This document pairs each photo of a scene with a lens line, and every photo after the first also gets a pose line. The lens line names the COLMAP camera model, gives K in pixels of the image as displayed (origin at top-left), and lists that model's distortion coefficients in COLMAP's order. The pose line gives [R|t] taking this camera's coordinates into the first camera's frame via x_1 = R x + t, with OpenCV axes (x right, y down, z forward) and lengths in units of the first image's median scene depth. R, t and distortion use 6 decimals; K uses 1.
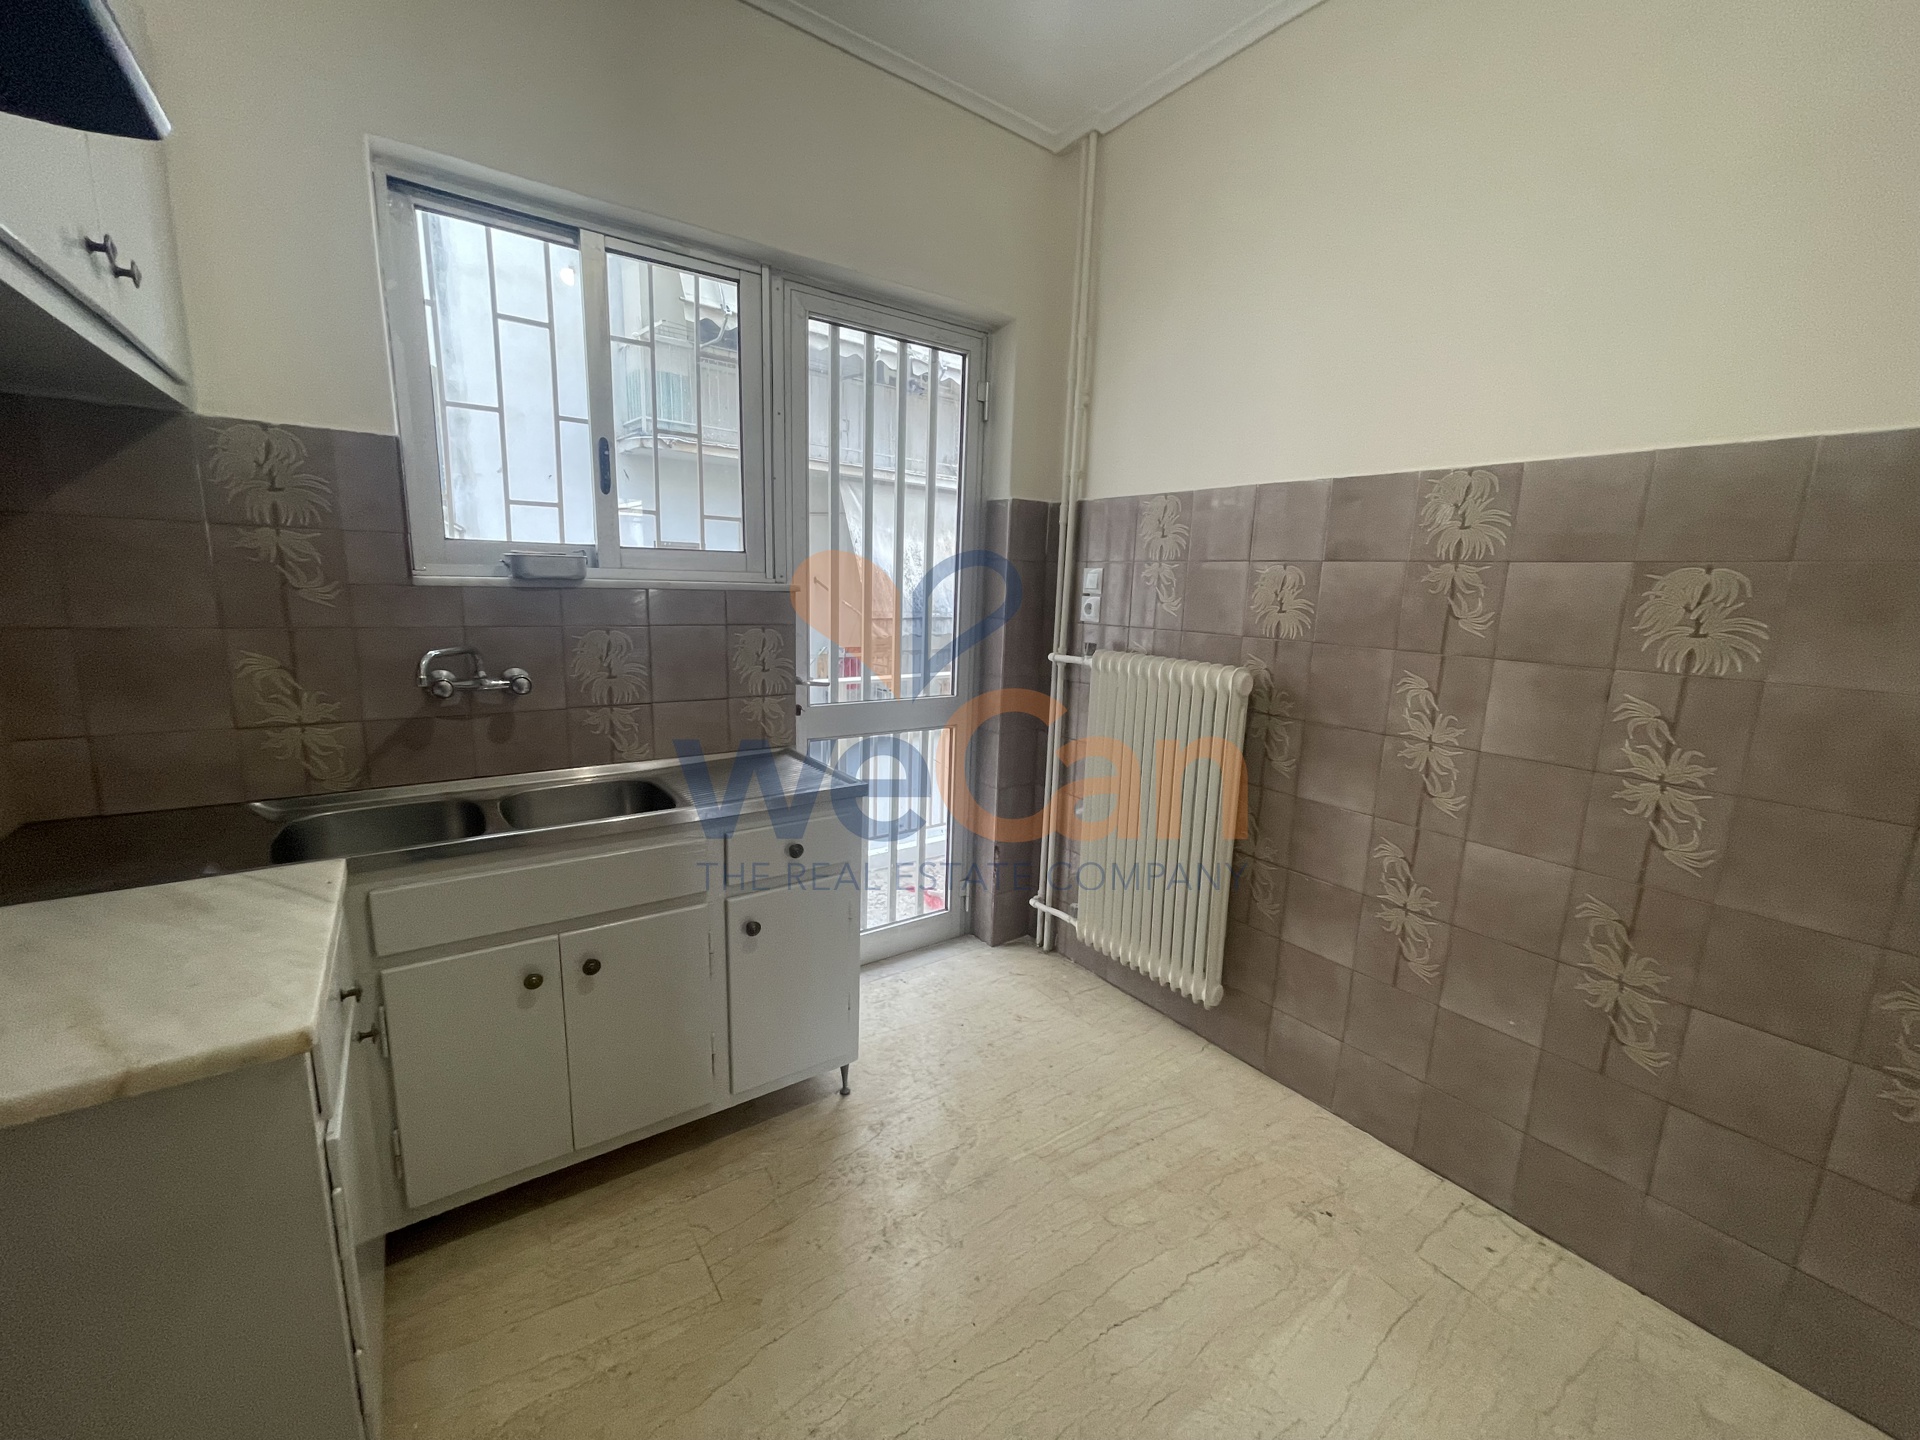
lens RADIAL K [[771.2, 0, 958.4], [0, 771.2, 723.3], [0, 0, 1]] dist [-0.005716, 0.002901]
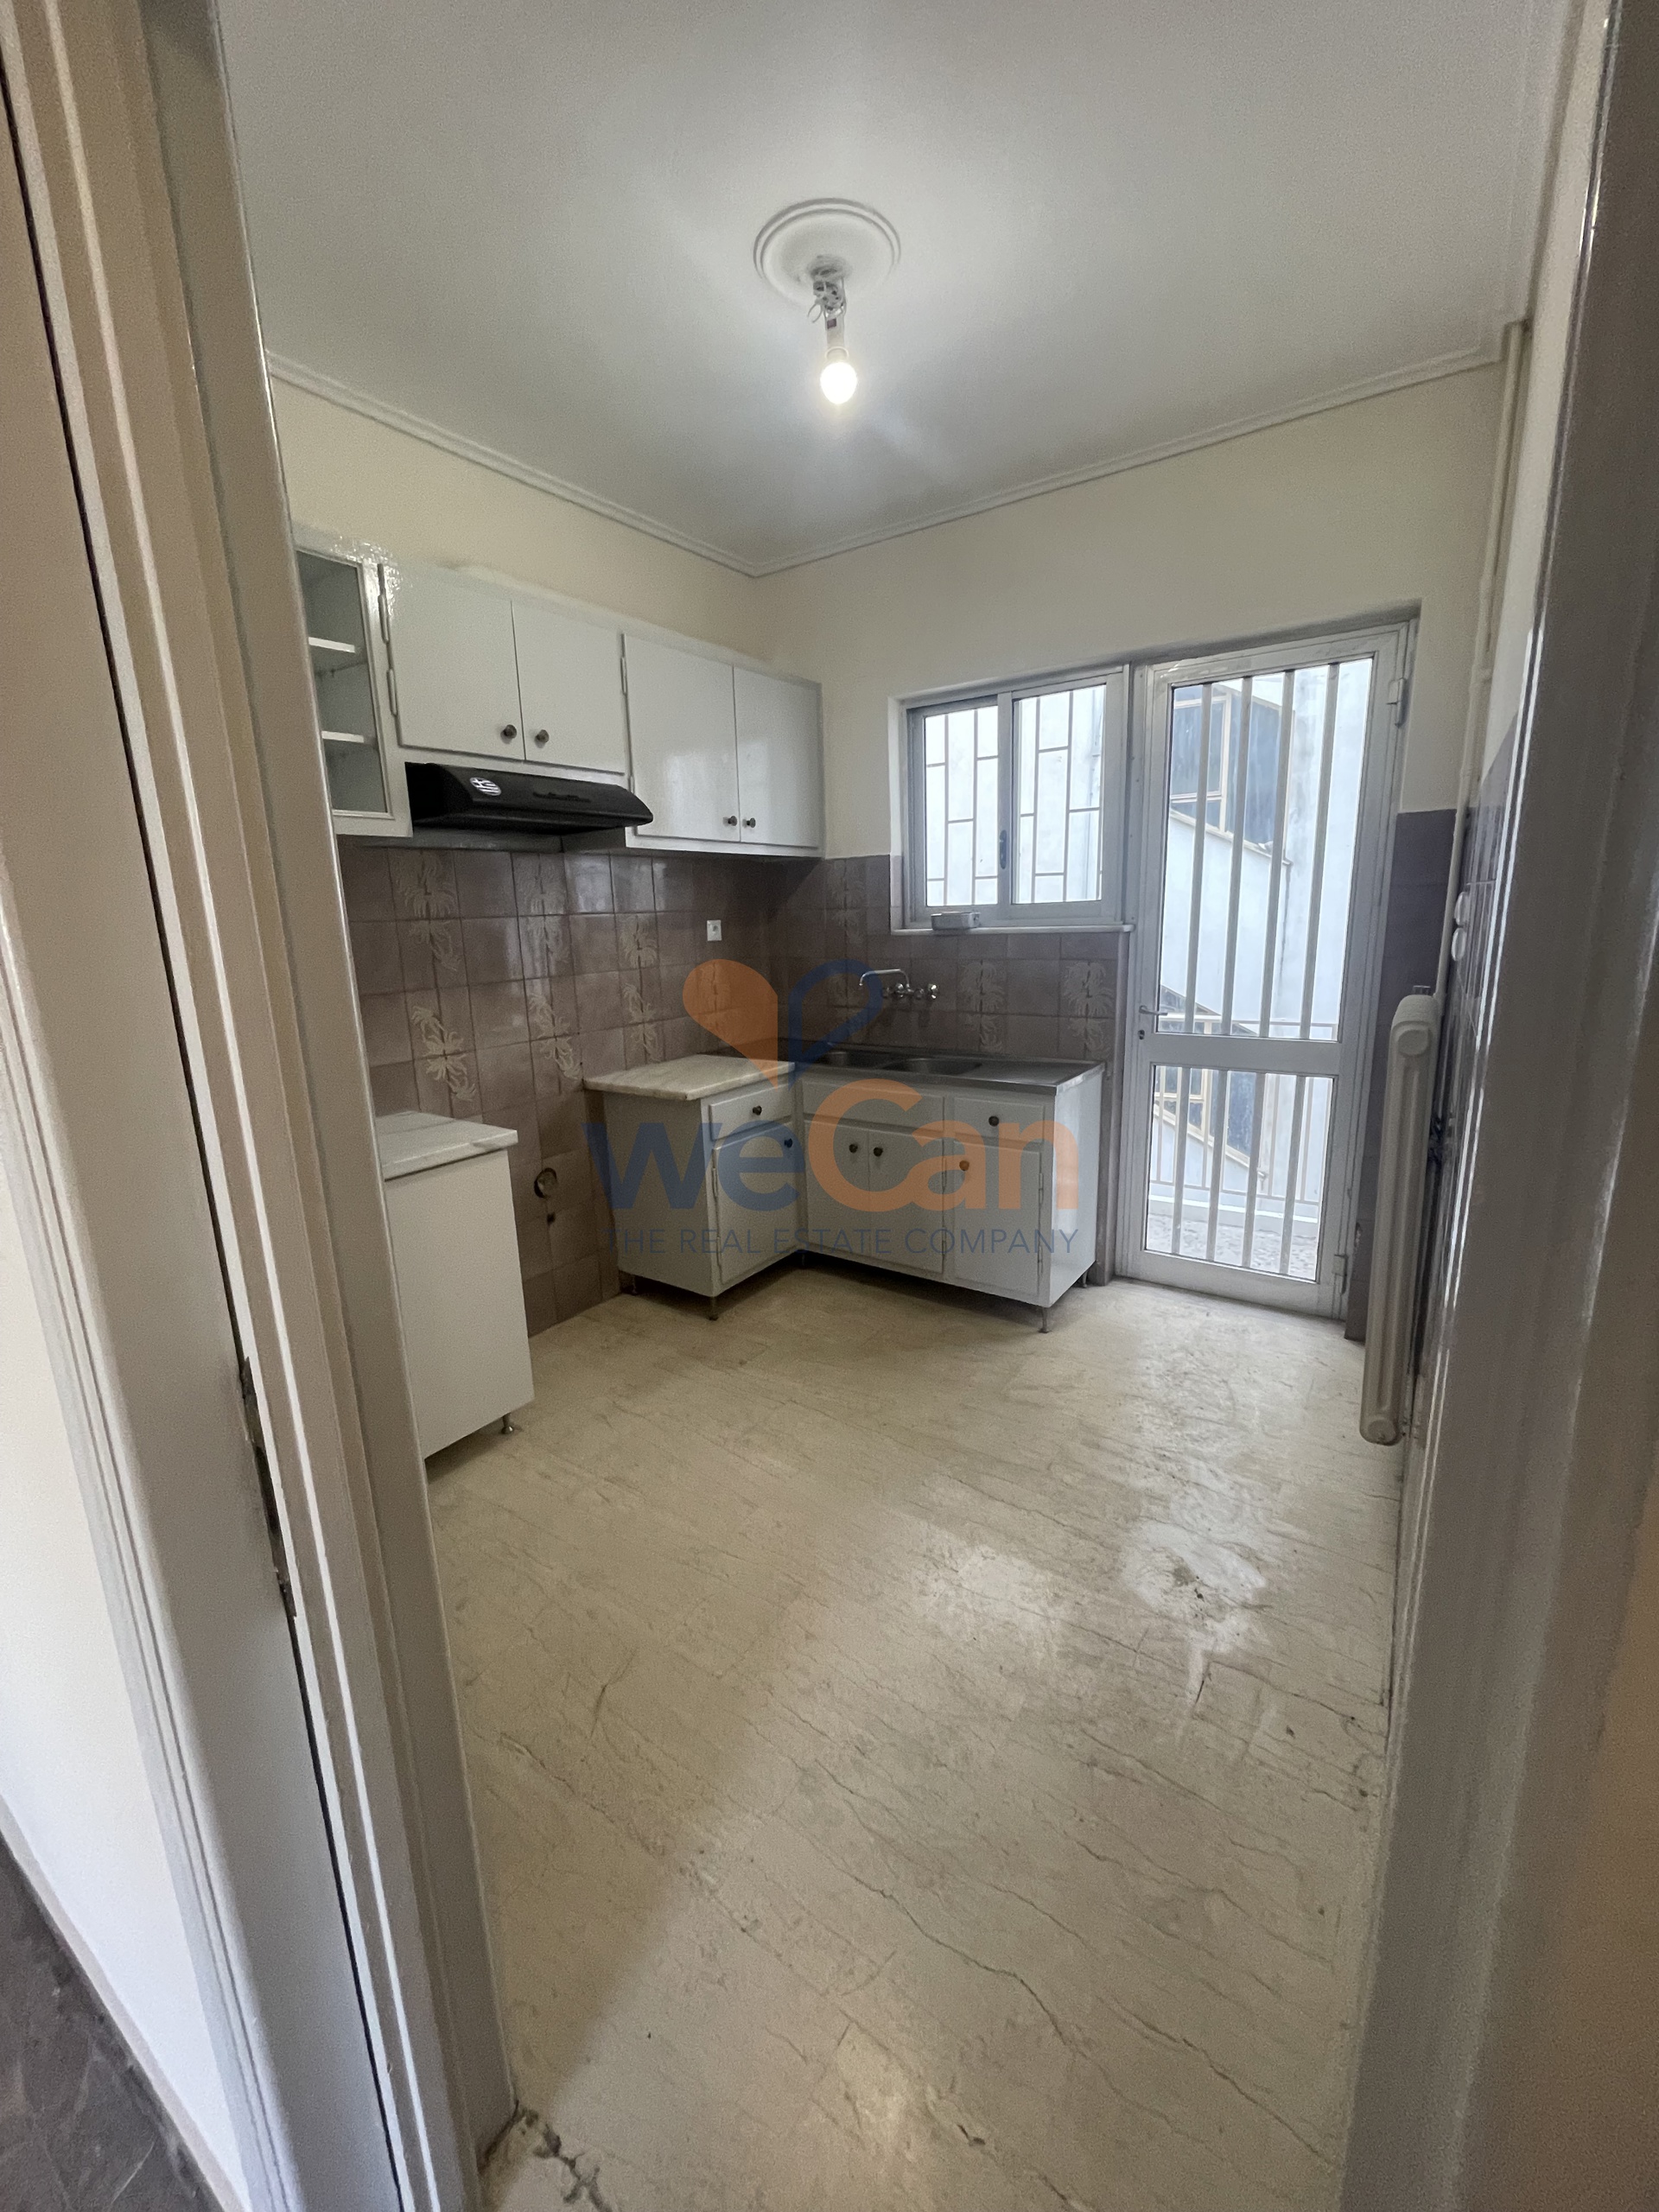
lens RADIAL K [[888.4, 0, 828.4], [0, 888.4, 1103.4], [0, 0, 1]] dist [-0.005716, 0.002901]
pose [[0.342484, 0.155577, -0.926553, 1.076956], [-0.132950, 0.984296, 0.116130, -0.010705], [0.930070, 0.083413, 0.357789, 0.128558]]
